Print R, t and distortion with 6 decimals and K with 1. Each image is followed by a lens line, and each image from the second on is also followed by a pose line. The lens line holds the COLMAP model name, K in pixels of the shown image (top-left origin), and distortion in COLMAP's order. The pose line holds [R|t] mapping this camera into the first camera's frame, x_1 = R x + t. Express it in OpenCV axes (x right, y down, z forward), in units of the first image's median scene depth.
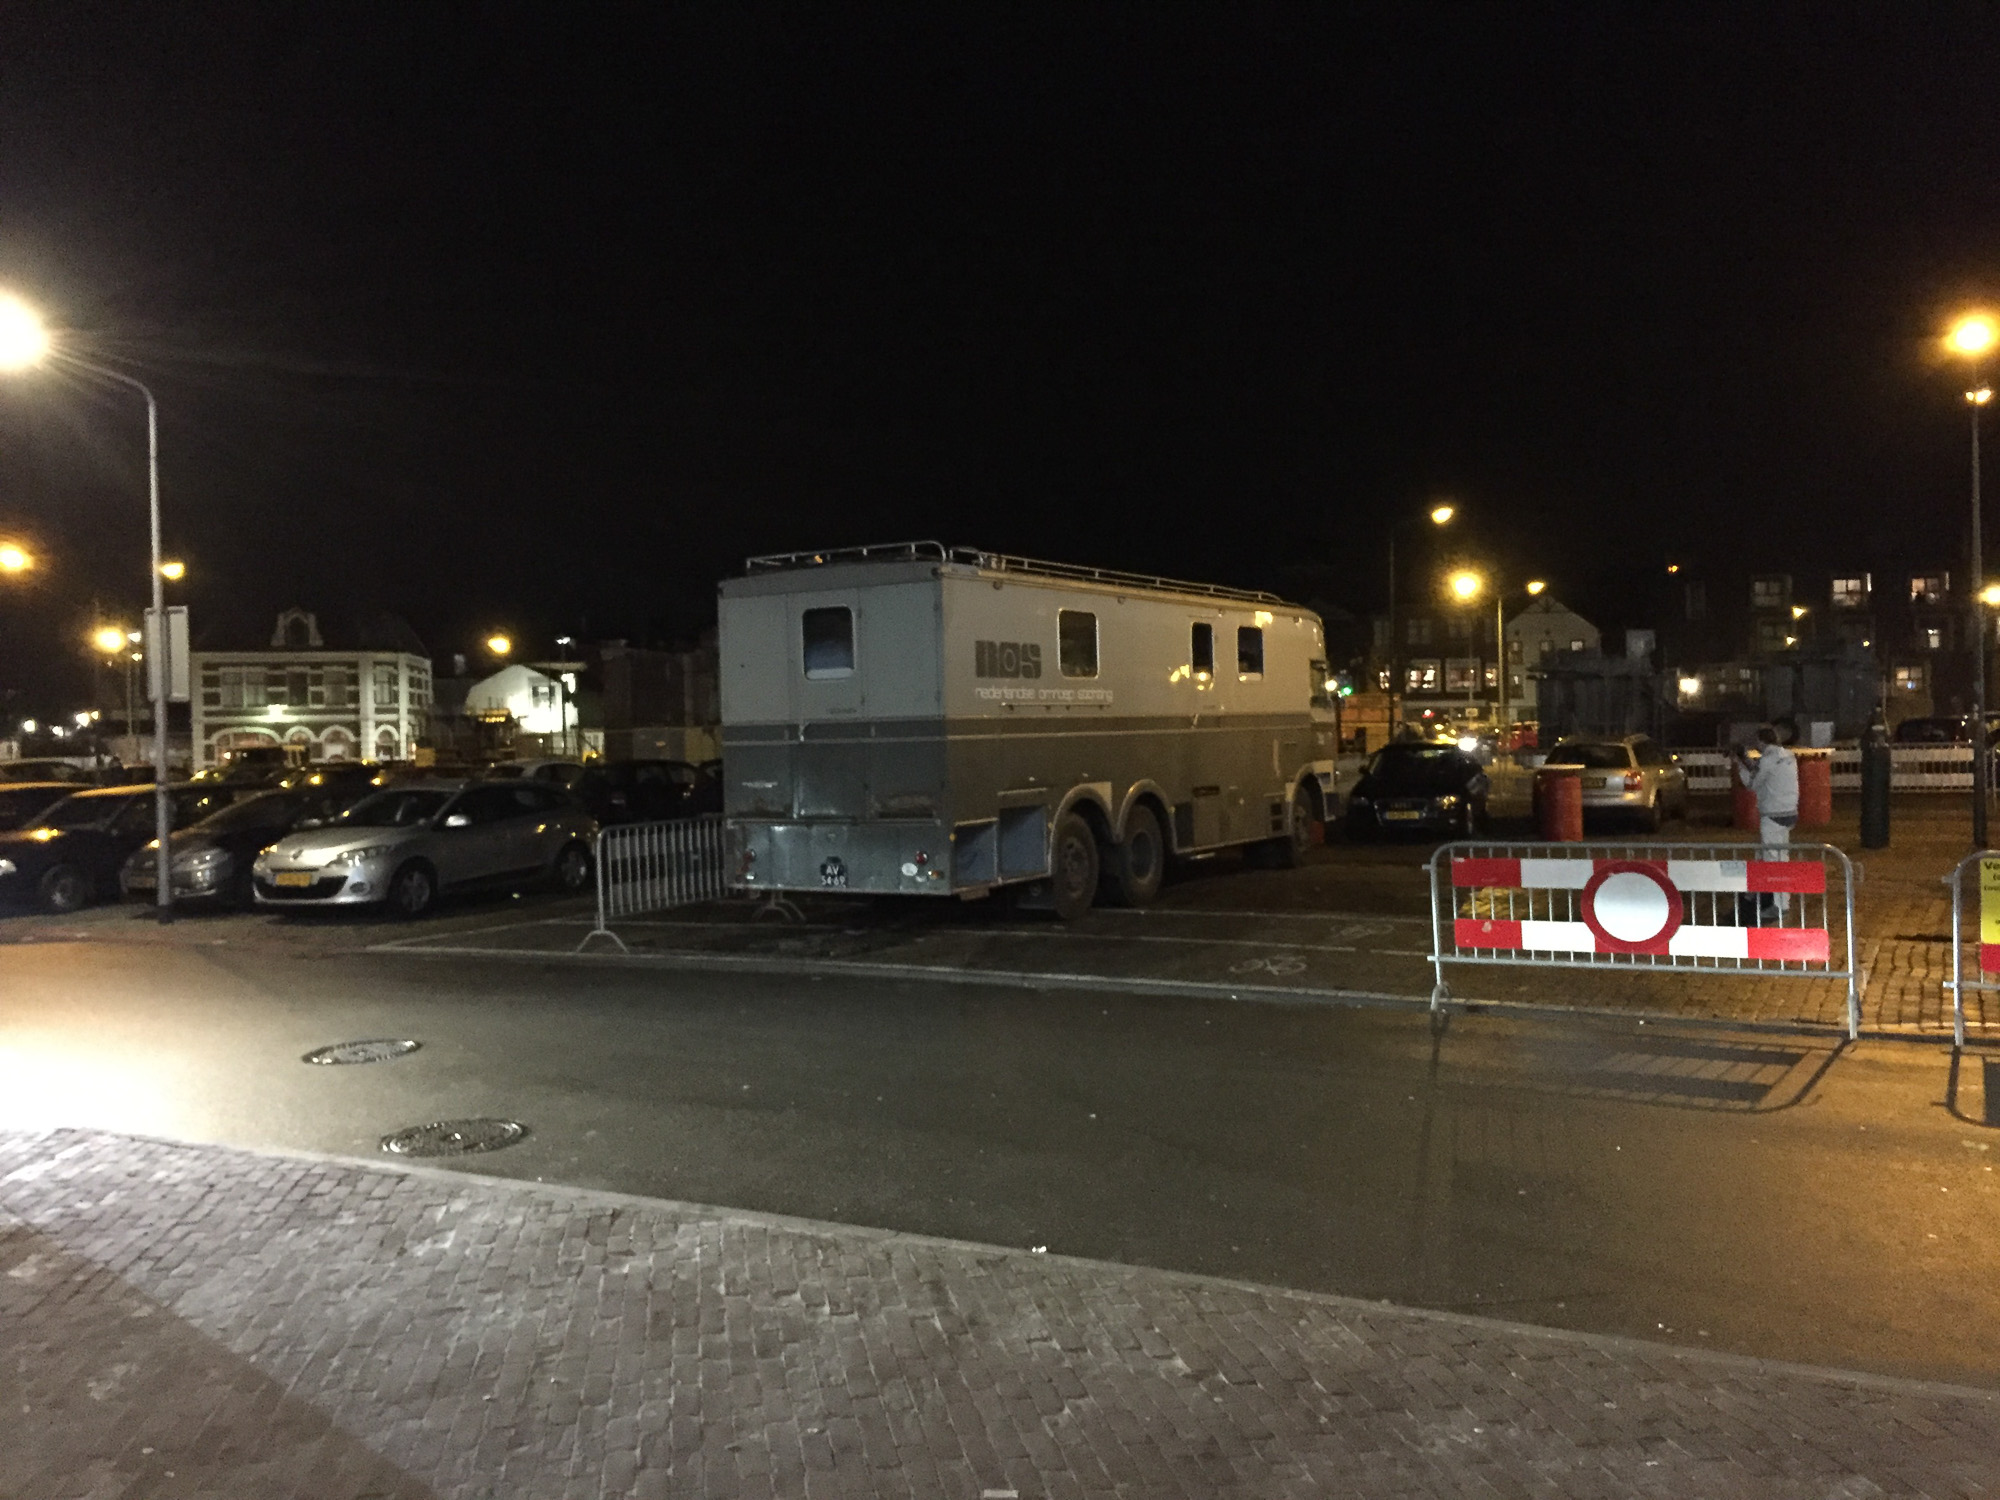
lens RADIAL K [[1722.4, 0, 999.8], [0, 1722.4, 752.7], [0, 0, 1]] dist [-0.011139, -0.002776]
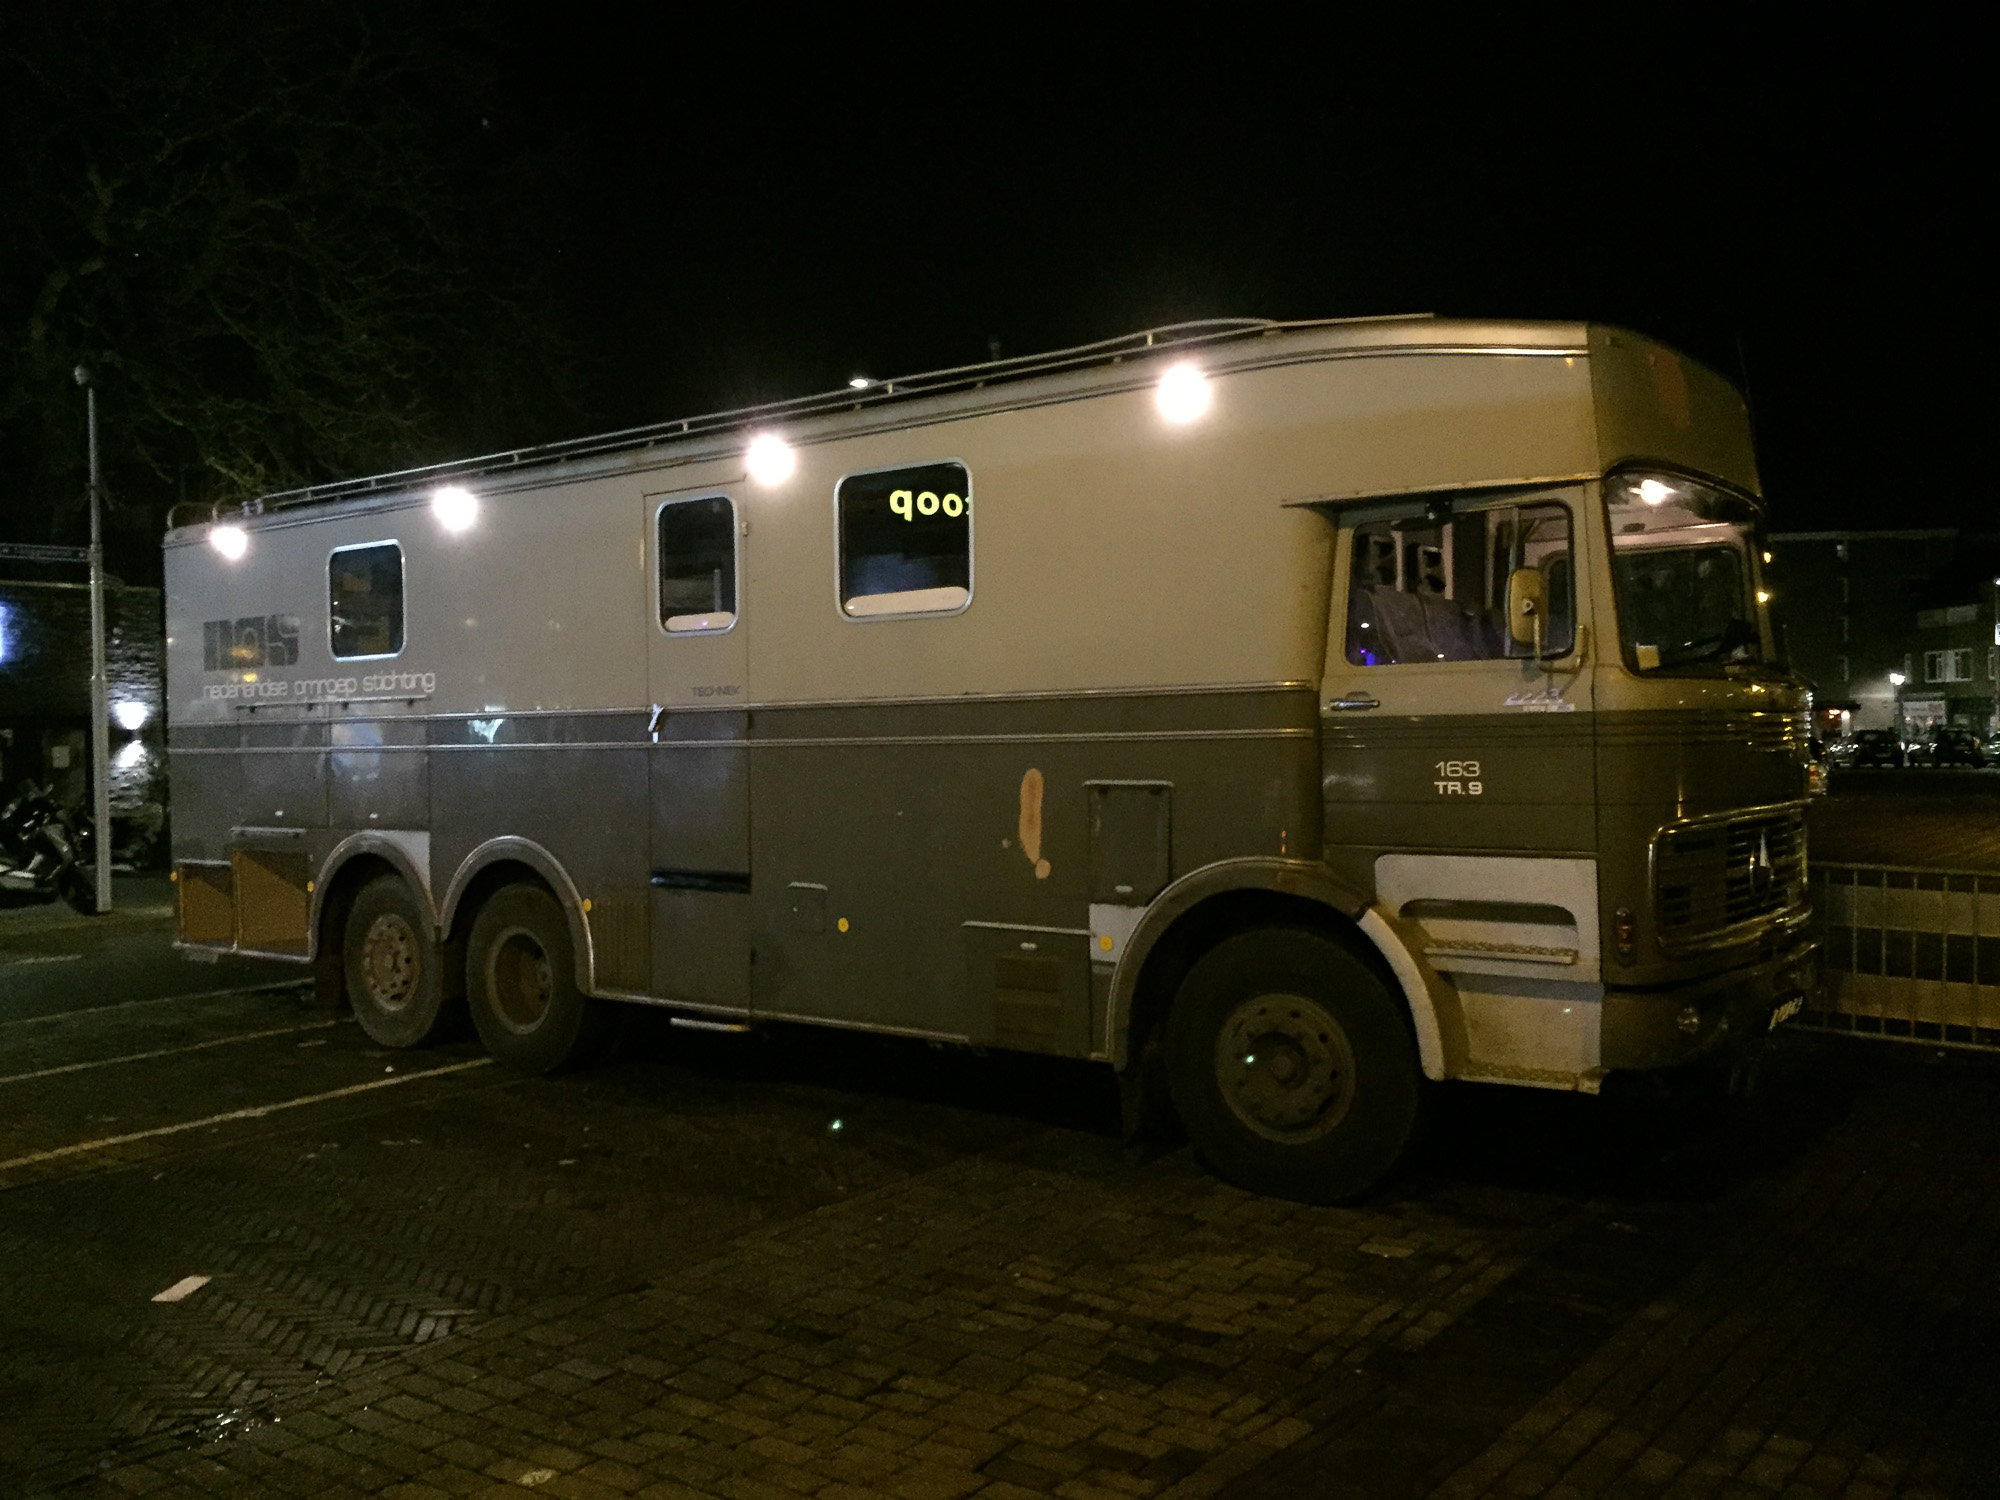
lens RADIAL K [[1722.4, 0, 999.4], [0, 1722.4, 747.6], [0, 0, 1]] dist [-0.011139, -0.002776]
pose [[-0.100756, 0.048764, -0.993715, 0.622211], [0.017928, 0.998725, 0.047192, -0.035615], [0.994750, -0.013061, -0.101502, 1.271063]]
